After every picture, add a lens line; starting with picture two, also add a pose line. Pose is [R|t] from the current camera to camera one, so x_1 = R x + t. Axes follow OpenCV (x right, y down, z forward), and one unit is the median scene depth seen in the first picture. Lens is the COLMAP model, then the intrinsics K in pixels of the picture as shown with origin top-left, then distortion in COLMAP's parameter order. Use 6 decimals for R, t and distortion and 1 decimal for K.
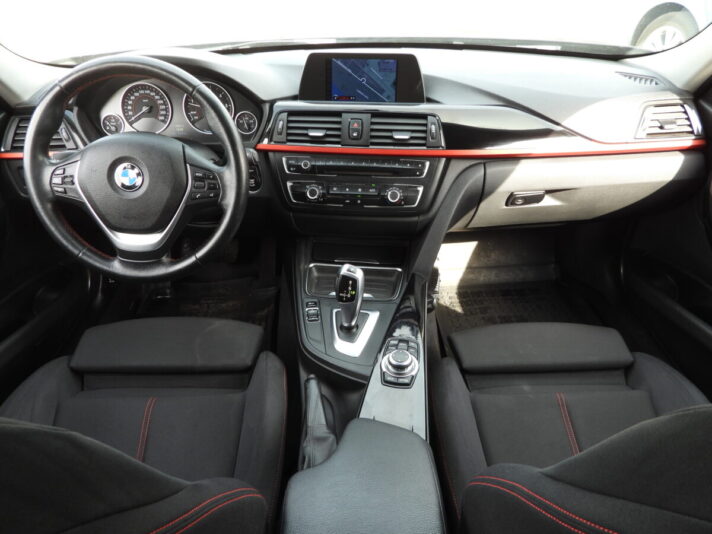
lens RADIAL K [[530.9, 0, 356.0], [0, 530.9, 267.0], [0, 0, 1]] dist [-0.002814, -0.002597]
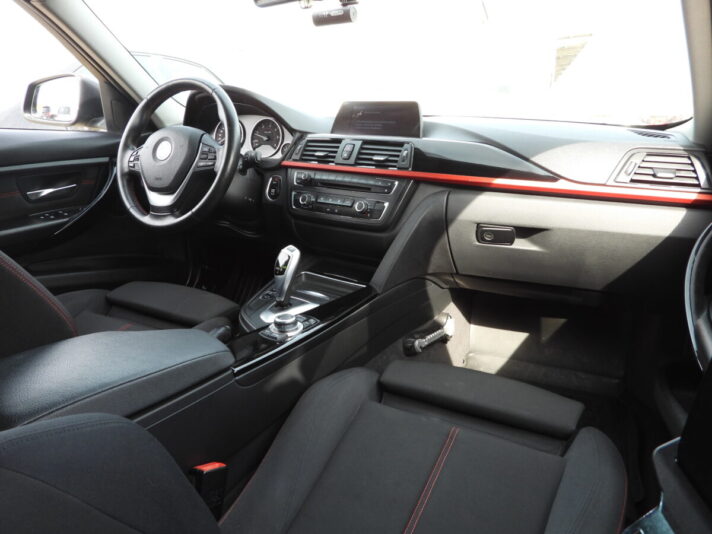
lens RADIAL K [[530.9, 0, 356.0], [0, 530.9, 267.0], [0, 0, 1]] dist [-0.002814, -0.002597]
pose [[0.870287, 0.156432, -0.467043, 0.588076], [-0.300453, 0.919980, -0.251724, 0.258467], [0.390292, 0.359397, 0.847647, 0.102573]]
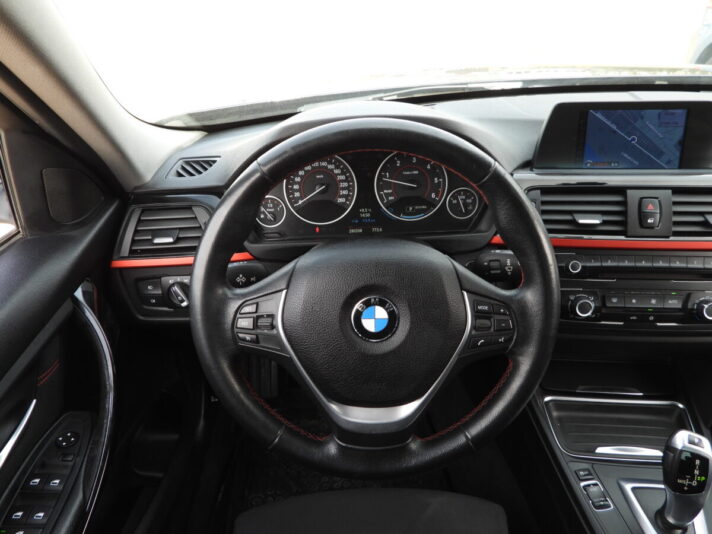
lens RADIAL K [[530.9, 0, 356.0], [0, 530.9, 267.0], [0, 0, 1]] dist [-0.002814, -0.002597]
pose [[0.999570, -0.028447, 0.007054, -0.369936], [0.028854, 0.997369, -0.066508, -0.153730], [-0.005144, 0.066683, 0.997761, 0.329498]]
